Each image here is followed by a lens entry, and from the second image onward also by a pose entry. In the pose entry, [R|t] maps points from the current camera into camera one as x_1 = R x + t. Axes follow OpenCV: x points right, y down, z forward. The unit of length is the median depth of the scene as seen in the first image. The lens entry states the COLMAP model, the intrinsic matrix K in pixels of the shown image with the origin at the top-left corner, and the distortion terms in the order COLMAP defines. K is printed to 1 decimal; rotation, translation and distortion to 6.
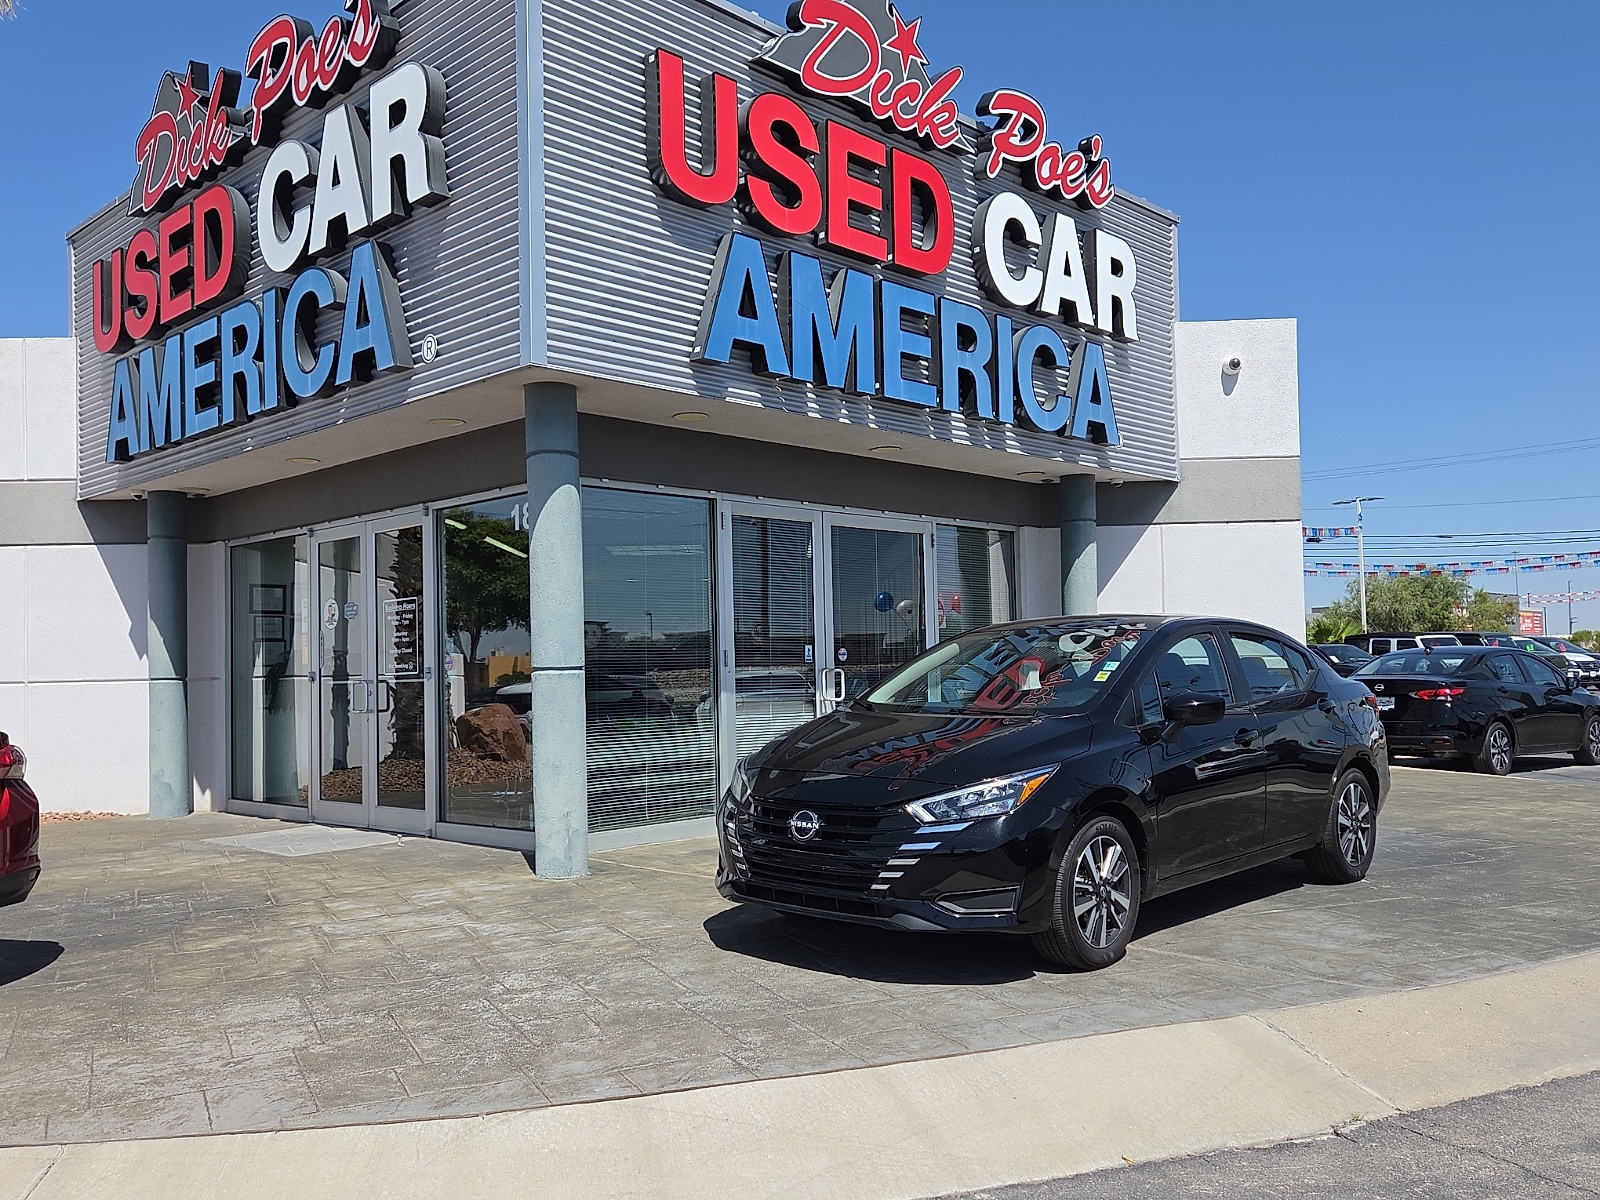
lens RADIAL K [[1297.7, 0, 792.5], [0, 1297.7, 611.0], [0, 0, 1]] dist [0.069066, -0.065769]
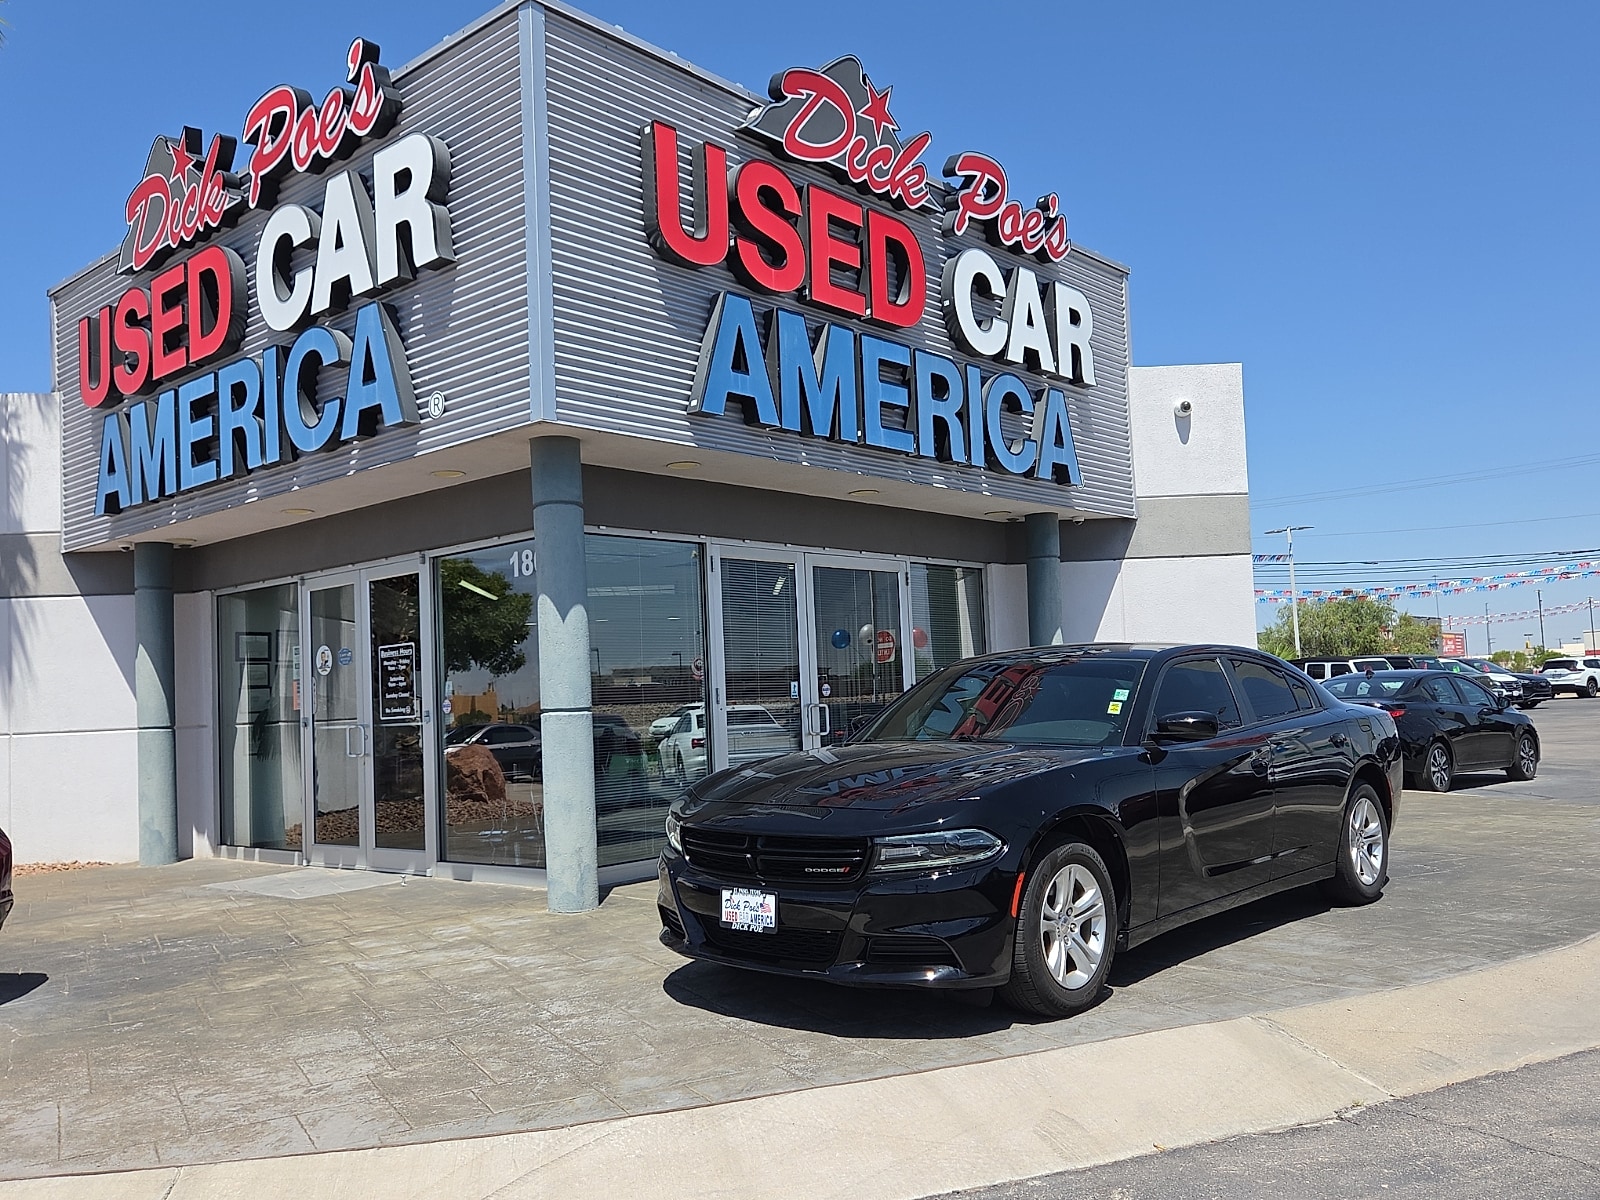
lens RADIAL K [[1287.5, 0, 795.5], [0, 1287.5, 617.6], [0, 0, 1]] dist [0.066952, -0.064839]
pose [[0.998849, -0.017400, 0.044701, -0.035851], [0.018354, 0.999610, -0.021027, -0.003777], [-0.044318, 0.021823, 0.998779, -0.035278]]
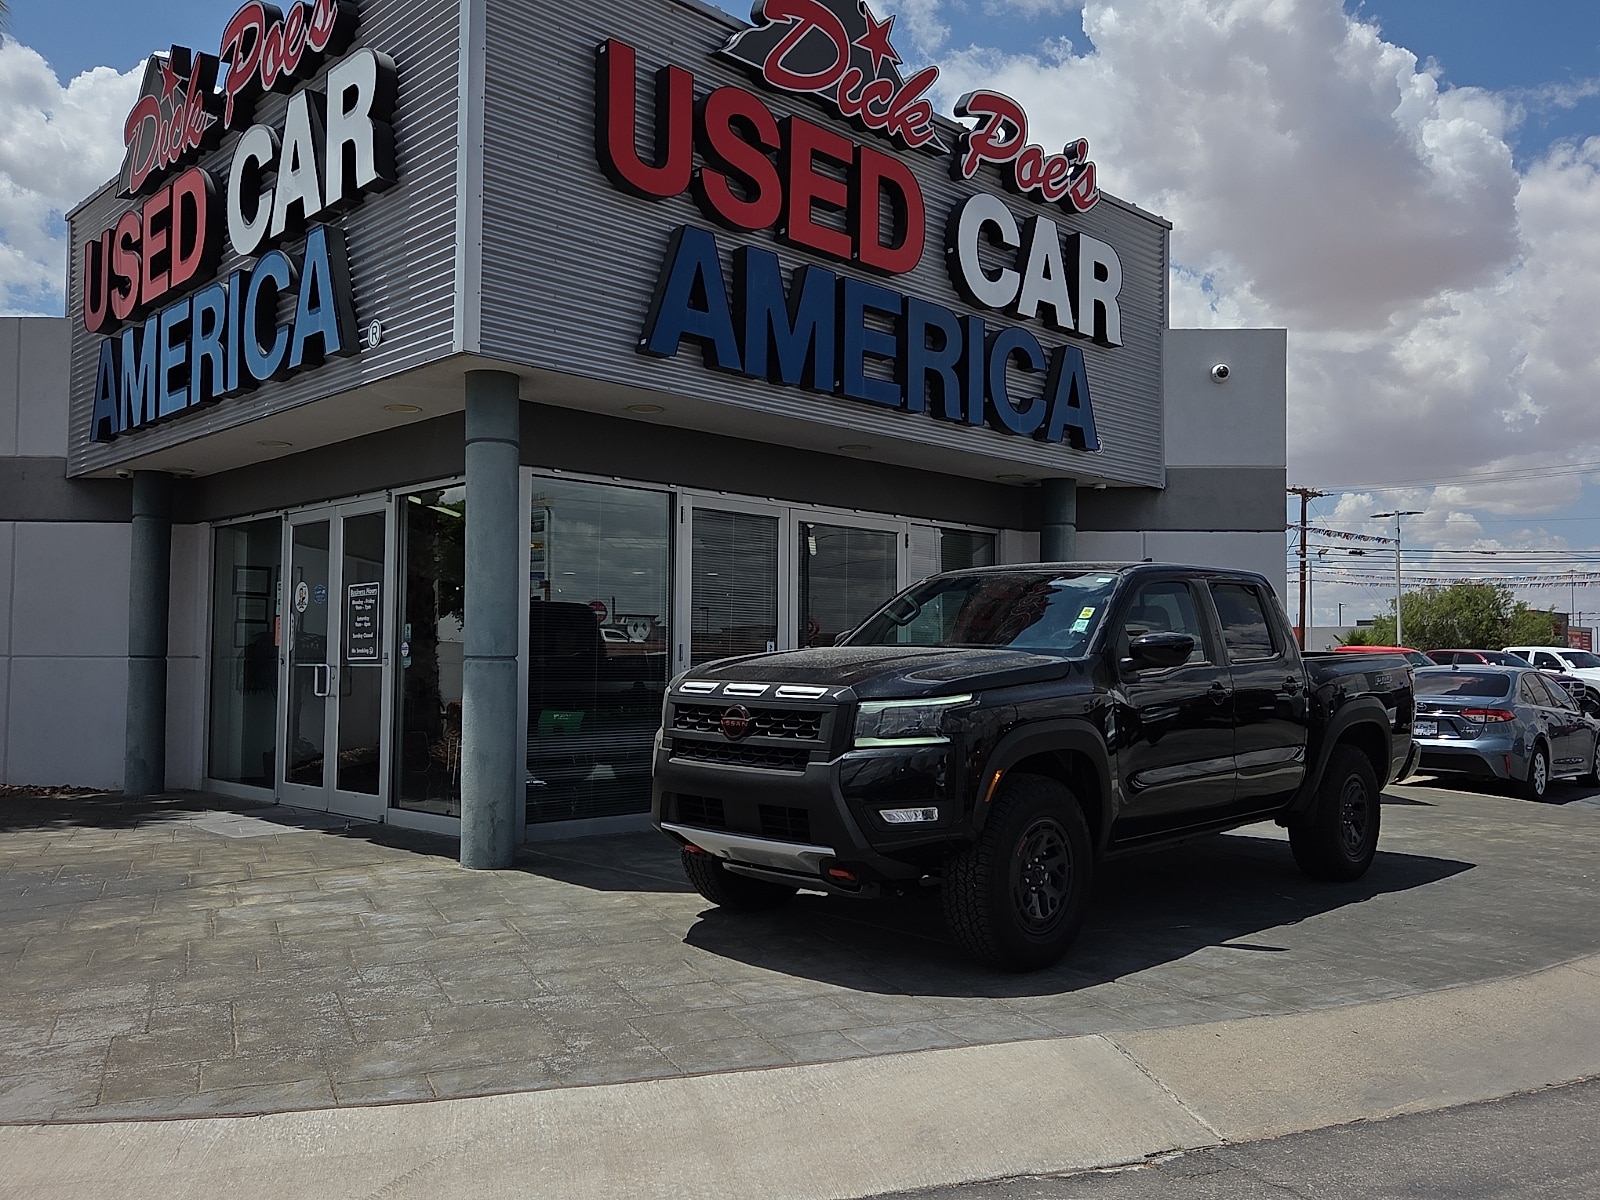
lens RADIAL K [[1280.8, 0, 809.5], [0, 1280.8, 599.6], [0, 0, 1]] dist [0.074042, -0.062117]
pose [[0.999318, 0.028411, -0.023585, 0.072827], [-0.028563, 0.999573, -0.006158, -0.000964], [0.023400, 0.006827, 0.999703, 0.017645]]
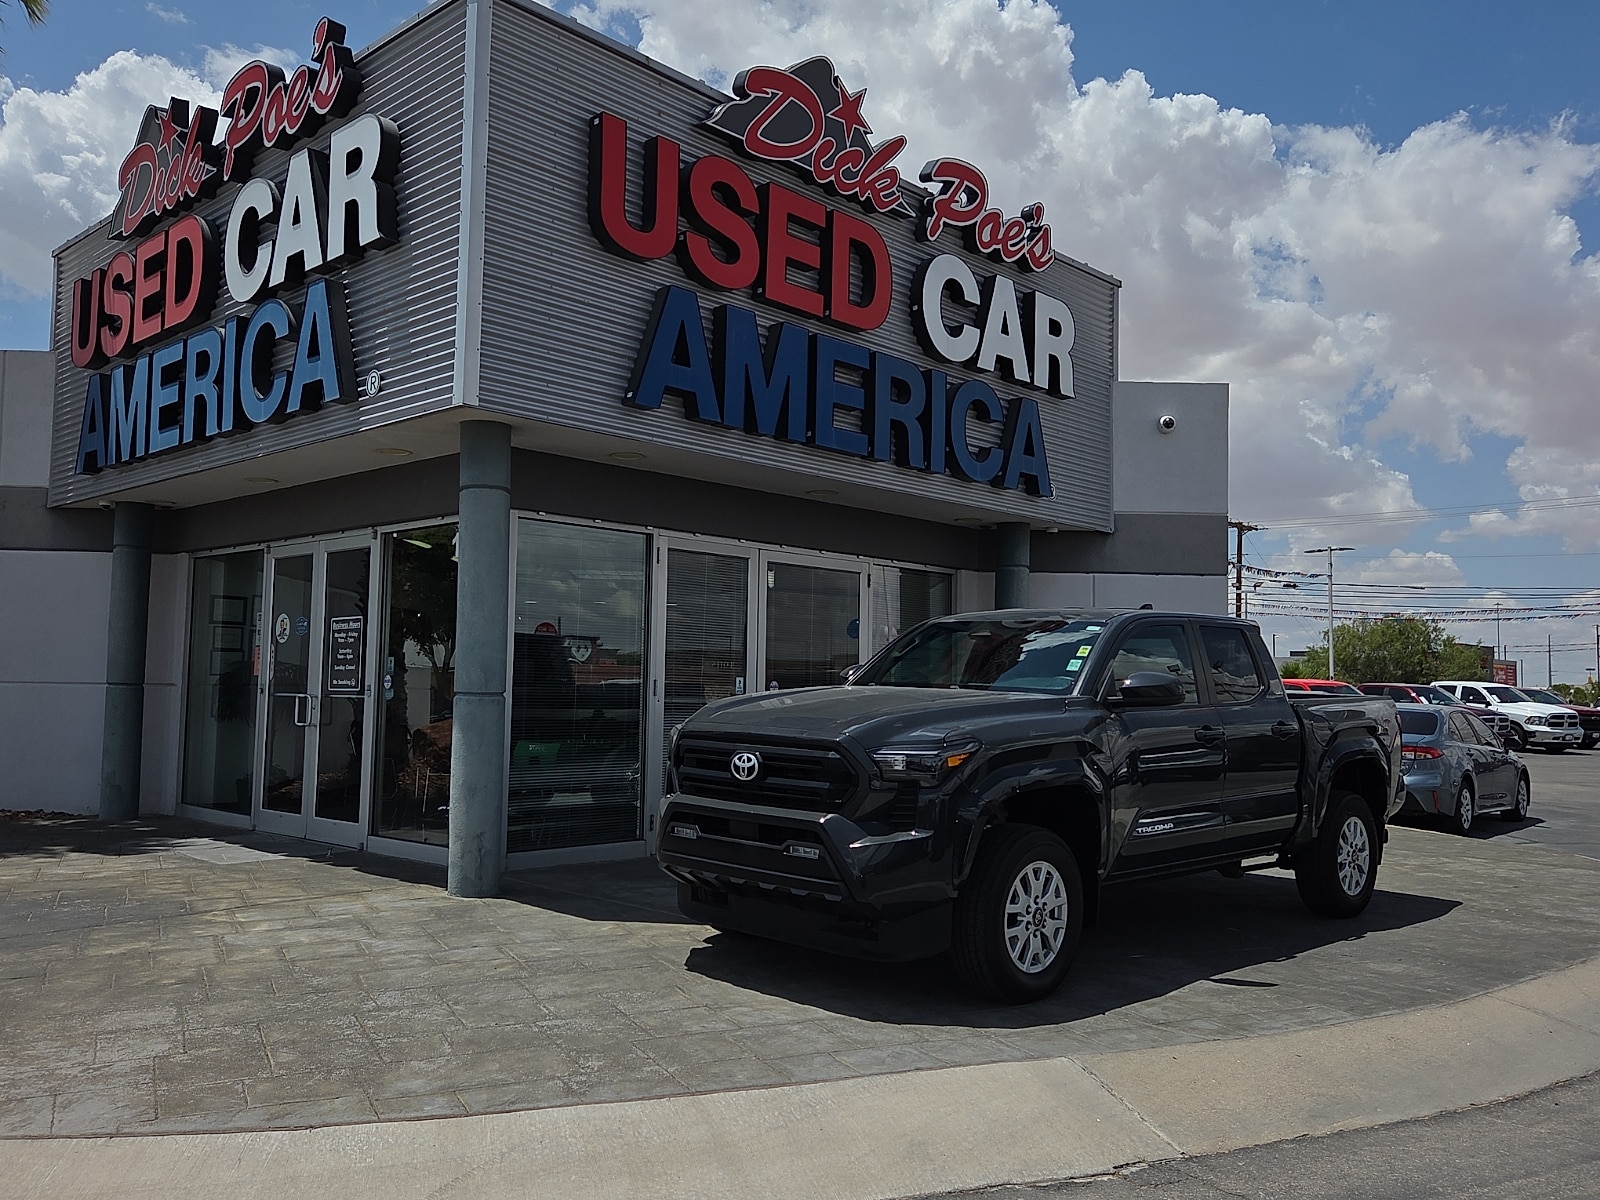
lens RADIAL K [[1271.2, 0, 790.6], [0, 1271.2, 596.1], [0, 0, 1]] dist [0.075235, -0.064038]
pose [[0.999157, 0.040811, 0.004405, 0.051907], [-0.040667, 0.998756, -0.028870, -0.012421], [-0.005578, 0.028666, 0.999573, -0.023064]]
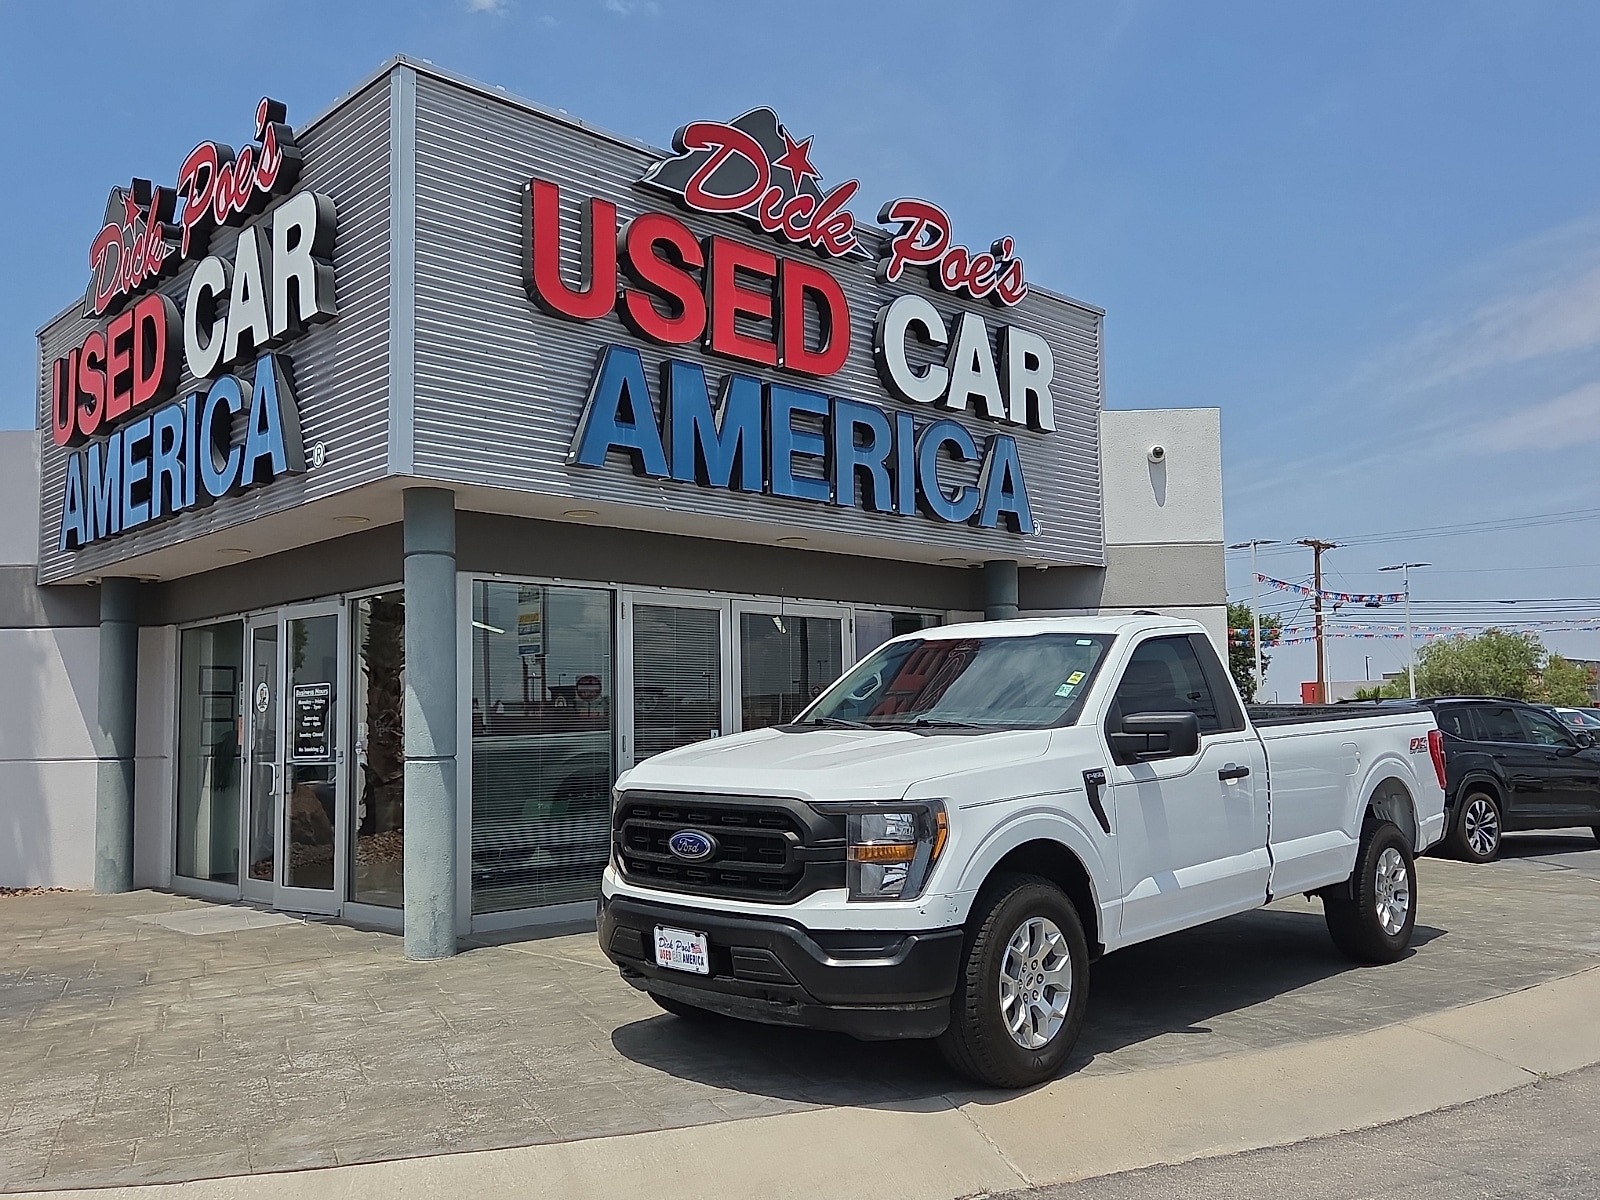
lens RADIAL K [[1329.5, 0, 808.9], [0, 1329.5, 621.7], [0, 0, 1]] dist [0.061691, -0.052864]
pose [[0.999582, 0.001617, -0.028881, 0.132810], [-0.002756, 0.999218, -0.039443, -0.020324], [0.028795, 0.039506, 0.998804, -0.062800]]
